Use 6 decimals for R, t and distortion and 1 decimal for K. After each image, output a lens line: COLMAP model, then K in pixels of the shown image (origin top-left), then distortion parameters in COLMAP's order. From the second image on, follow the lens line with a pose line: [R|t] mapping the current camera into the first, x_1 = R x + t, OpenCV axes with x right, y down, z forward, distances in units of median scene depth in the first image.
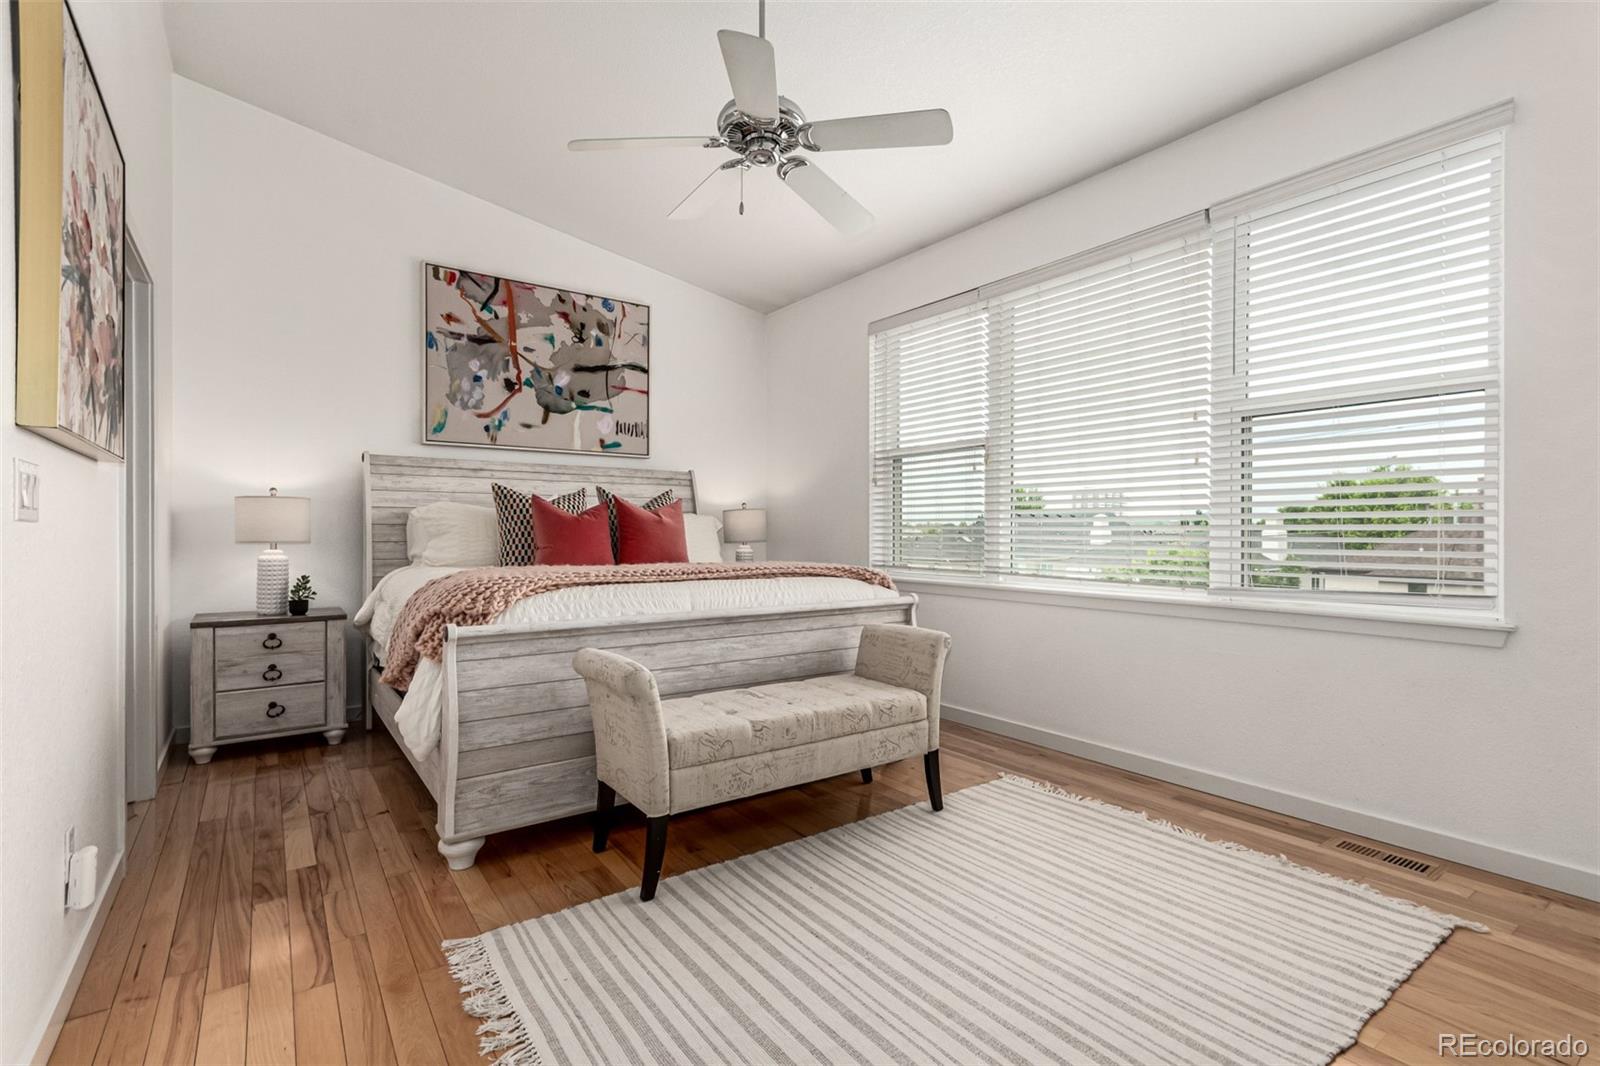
lens RADIAL K [[743.8, 0, 800.5], [0, 743.8, 538.5], [0, 0, 1]] dist [-0.000472, 0.006025]
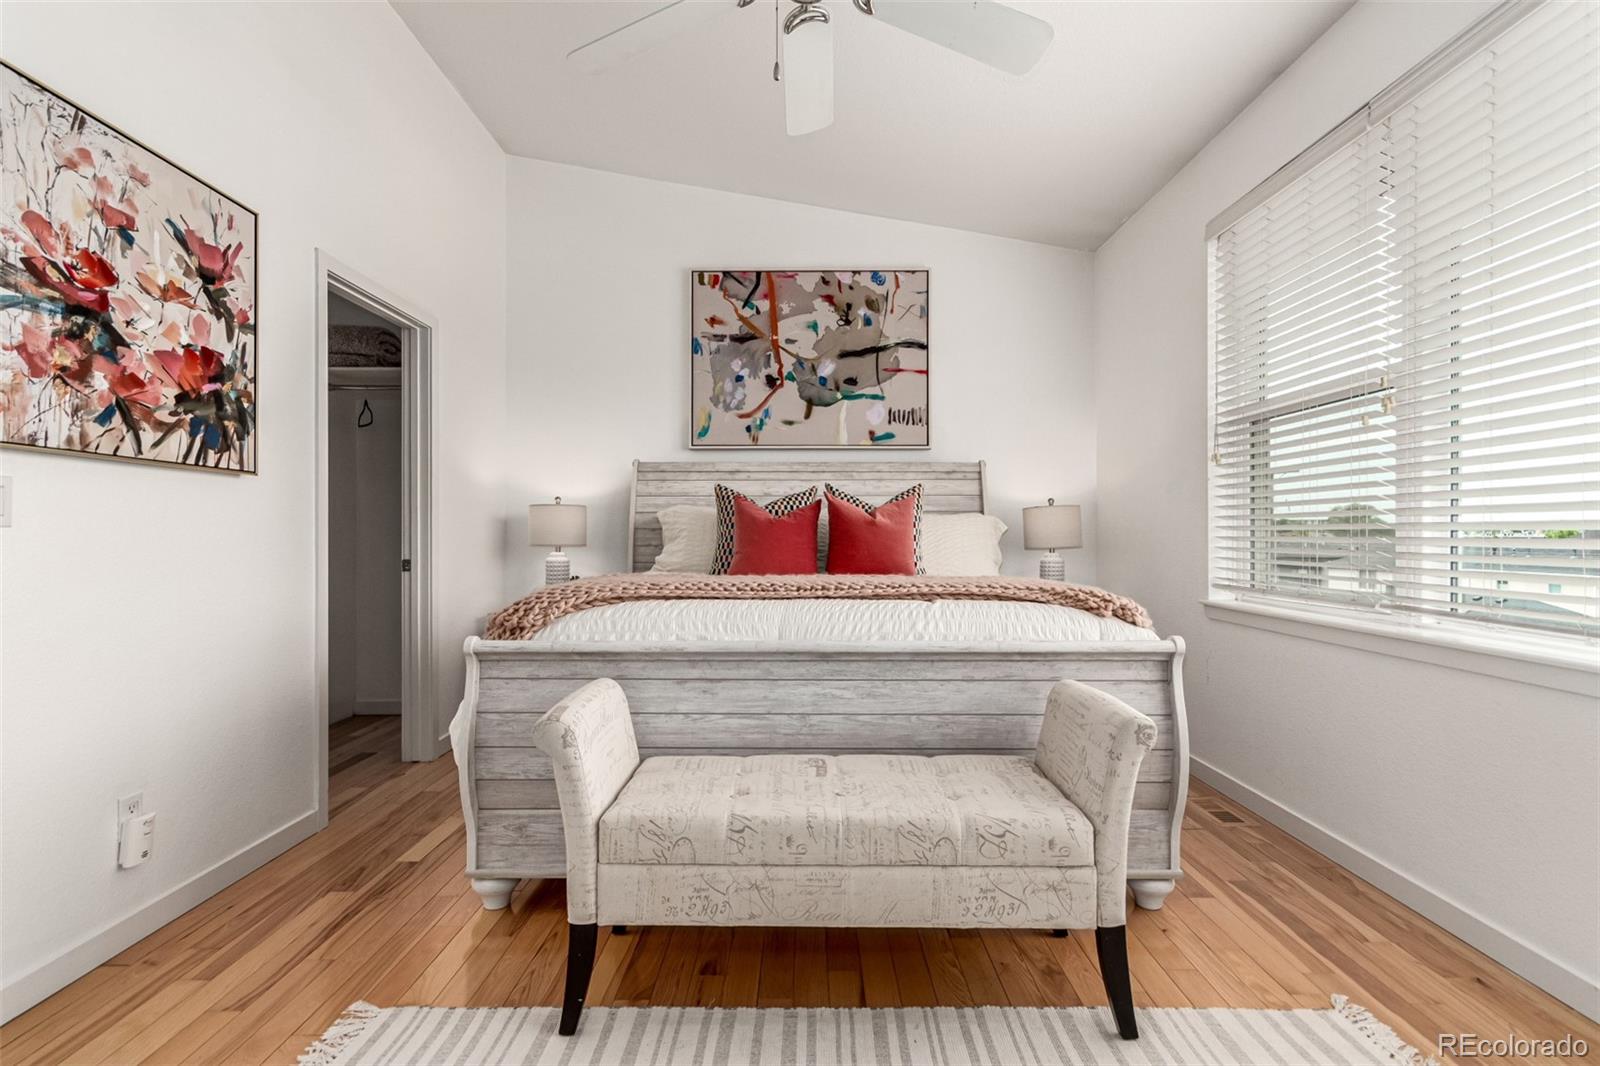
lens RADIAL K [[746.9, 0, 800.0], [0, 746.9, 533.0], [0, 0, 1]] dist [0.004093, 0.001810]
pose [[0.807626, -0.004139, -0.589681, 0.210099], [-0.003896, 0.999916, -0.012354, -0.000912], [0.589682, 0.012275, 0.807542, 0.265194]]
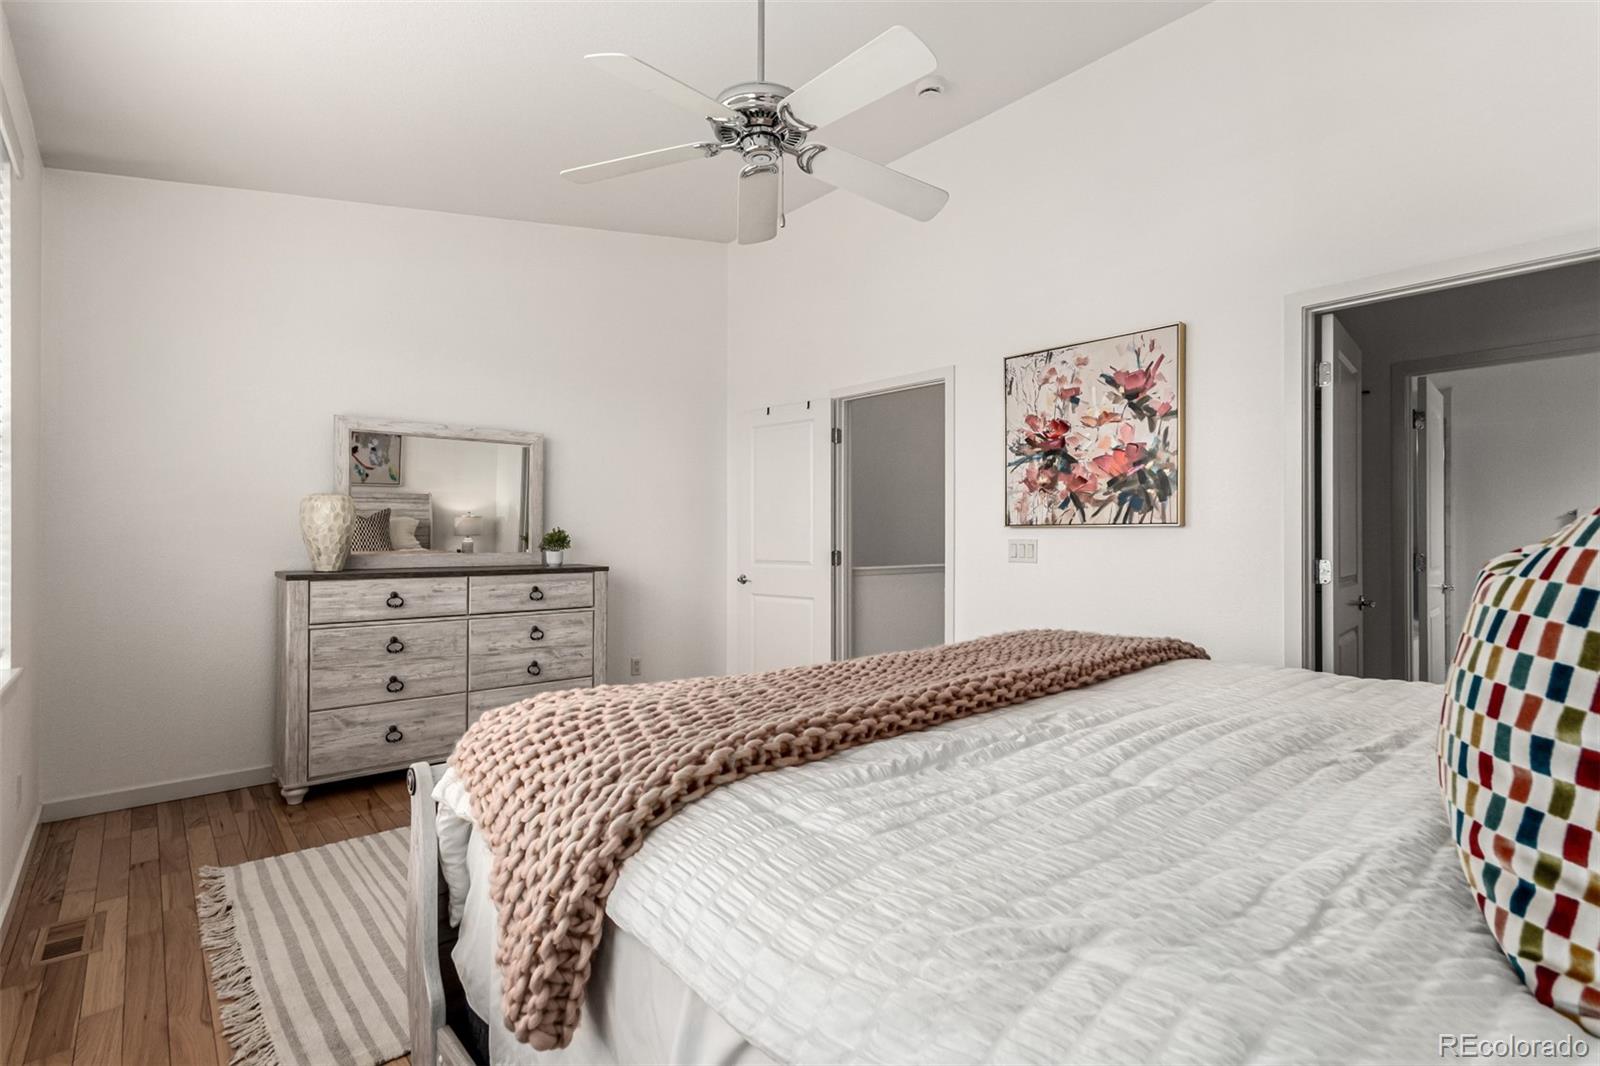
lens RADIAL K [[743.8, 0, 800.5], [0, 743.8, 538.5], [0, 0, 1]] dist [-0.000472, 0.006025]
pose [[-0.994708, -0.003451, -0.102687, -0.006587], [-0.004137, 0.999971, 0.006463, -0.039130], [0.102662, 0.006854, -0.994693, 1.134960]]
